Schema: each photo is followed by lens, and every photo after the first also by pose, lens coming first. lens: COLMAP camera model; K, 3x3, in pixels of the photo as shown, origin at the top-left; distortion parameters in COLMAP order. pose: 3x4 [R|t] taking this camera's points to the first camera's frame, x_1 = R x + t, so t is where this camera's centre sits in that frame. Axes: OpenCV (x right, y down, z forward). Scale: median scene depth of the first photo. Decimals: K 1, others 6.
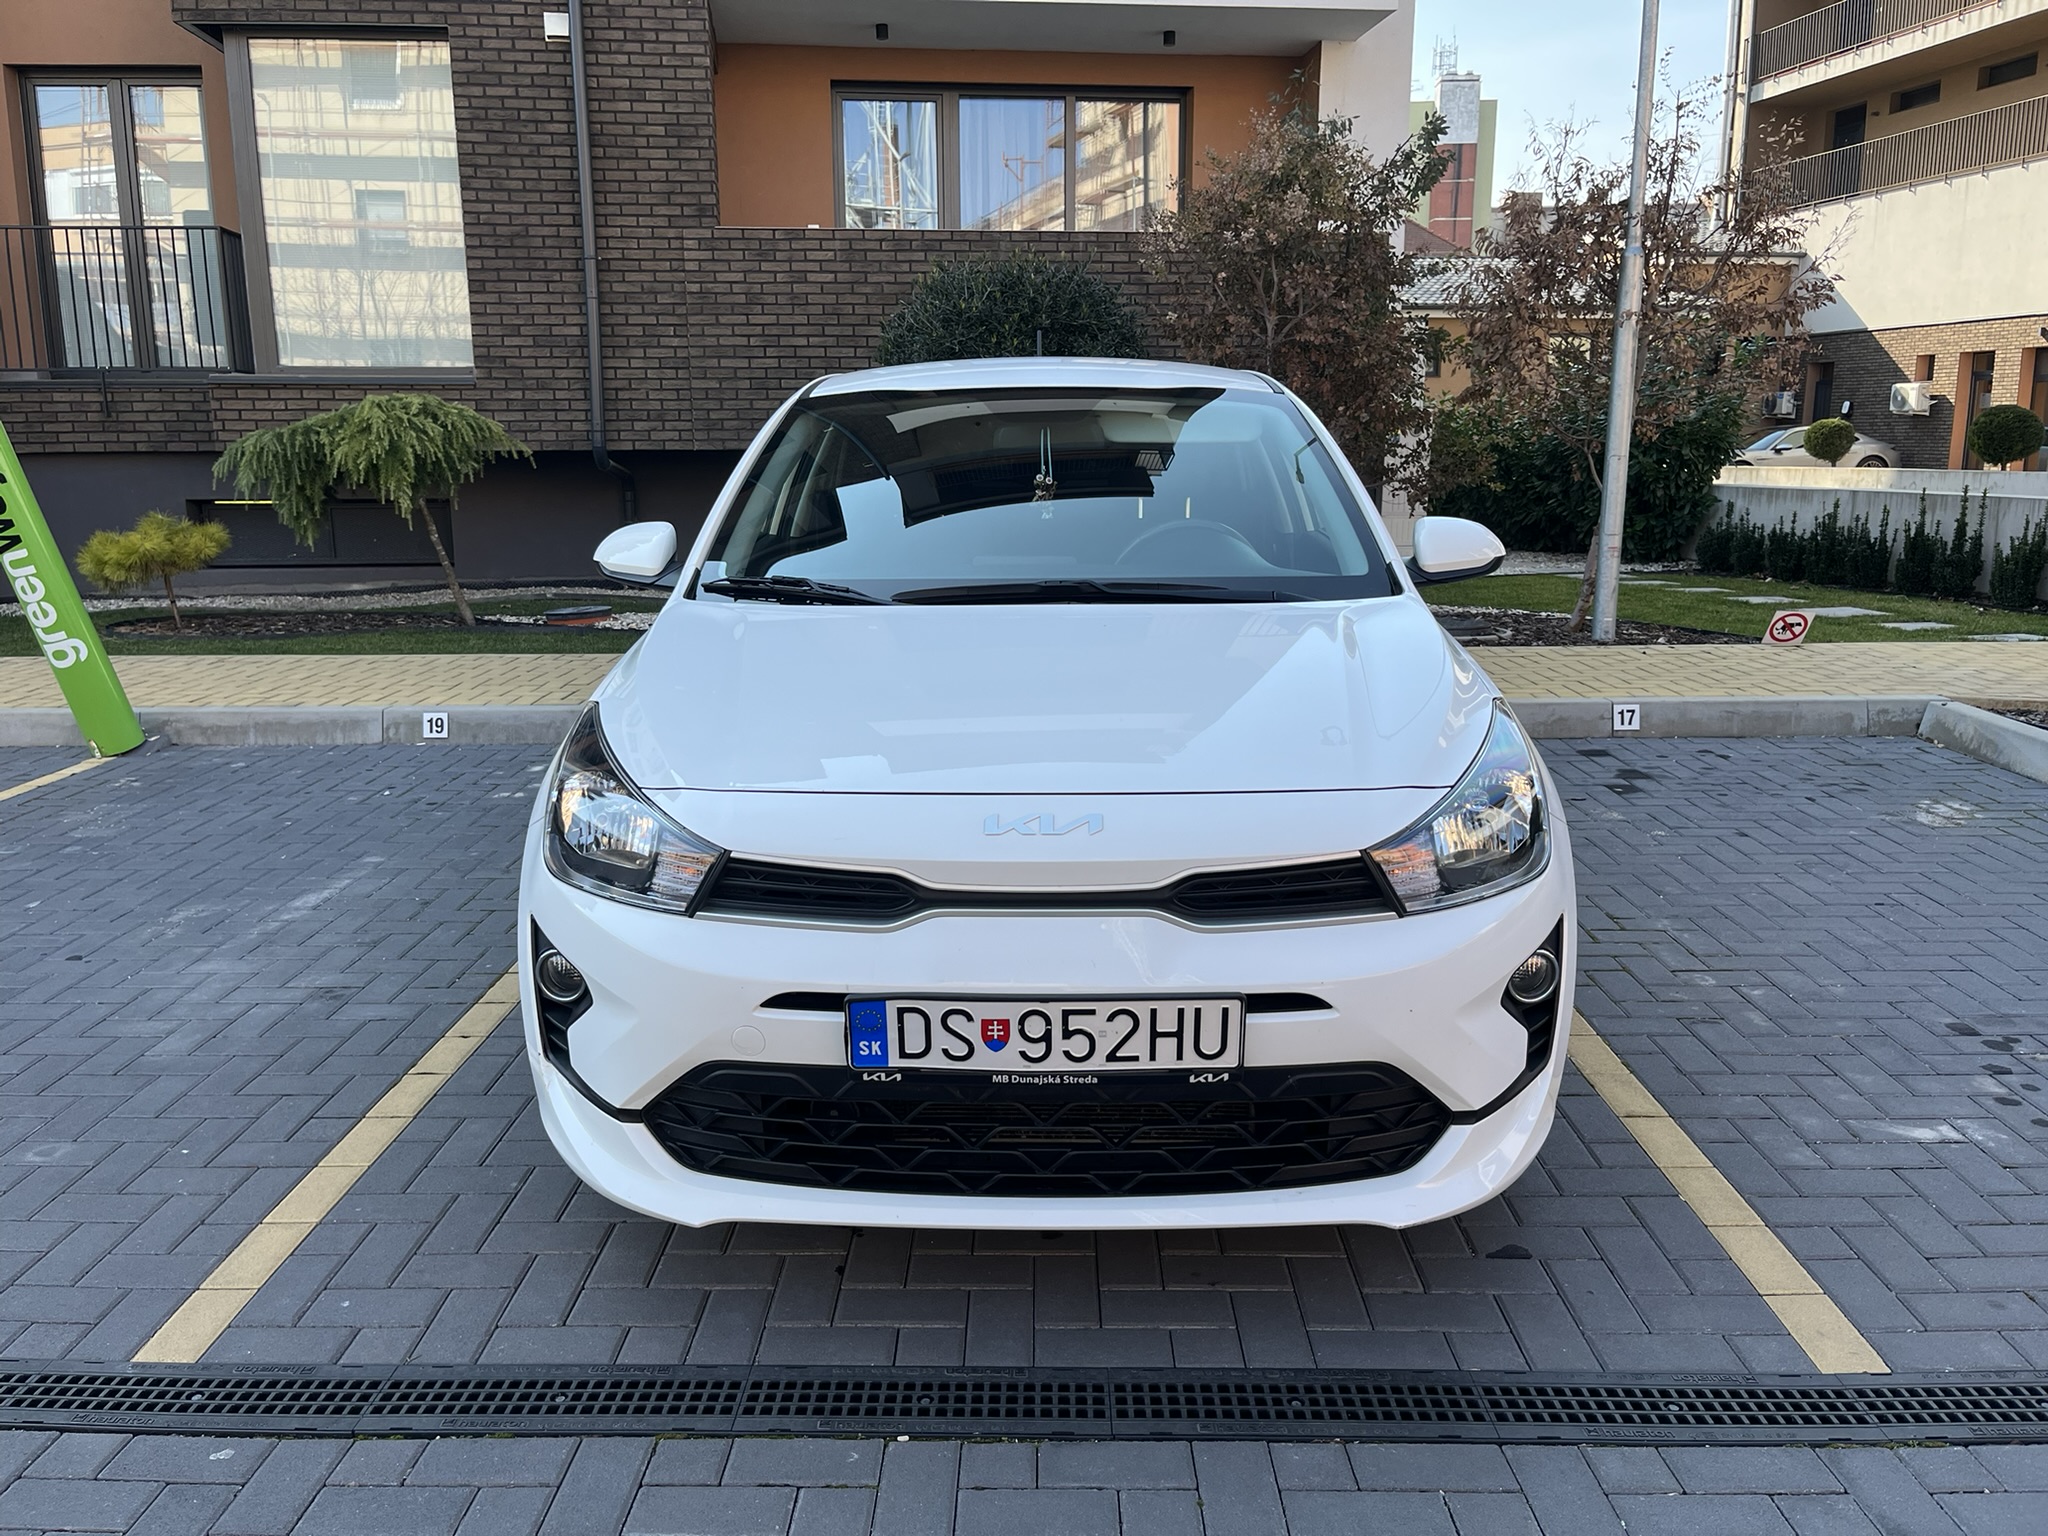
lens RADIAL K [[1537.2, 0, 1003.3], [0, 1537.2, 767.2], [0, 0, 1]] dist [0.078994, -0.112456]
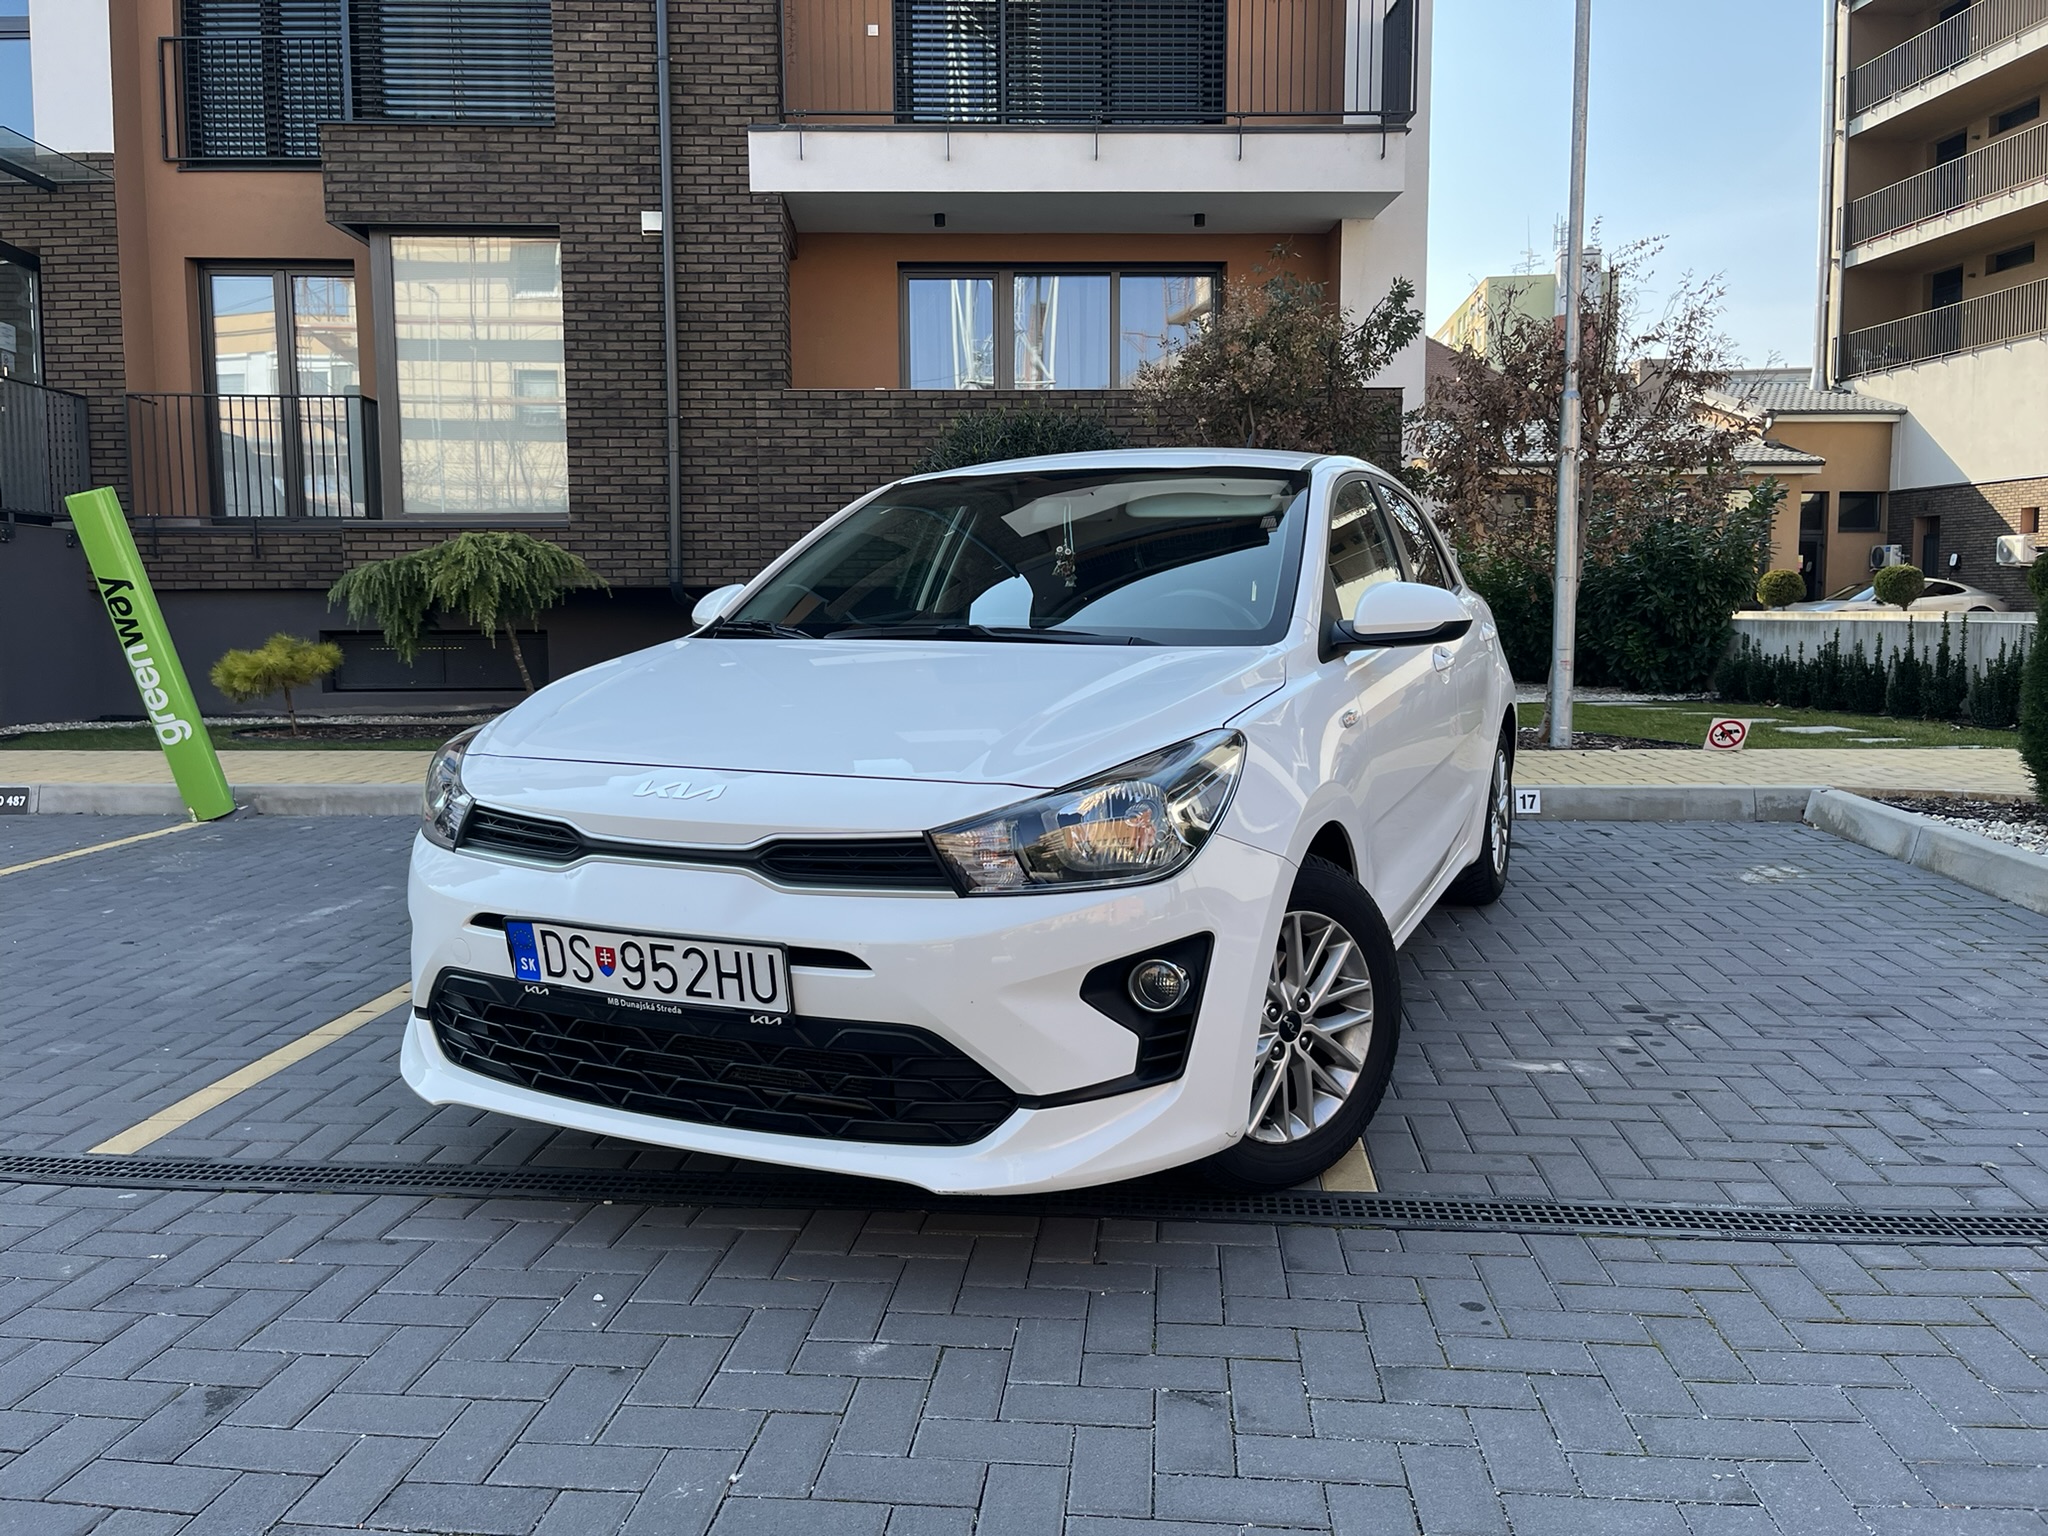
lens RADIAL K [[1541.0, 0, 999.1], [0, 1541.0, 745.6], [0, 0, 1]] dist [0.039232, -0.043115]
pose [[0.996156, 0.007457, -0.087277, 0.070812], [-0.017409, 0.993348, -0.113823, 0.033320], [0.085848, 0.114905, 0.989660, -0.064153]]
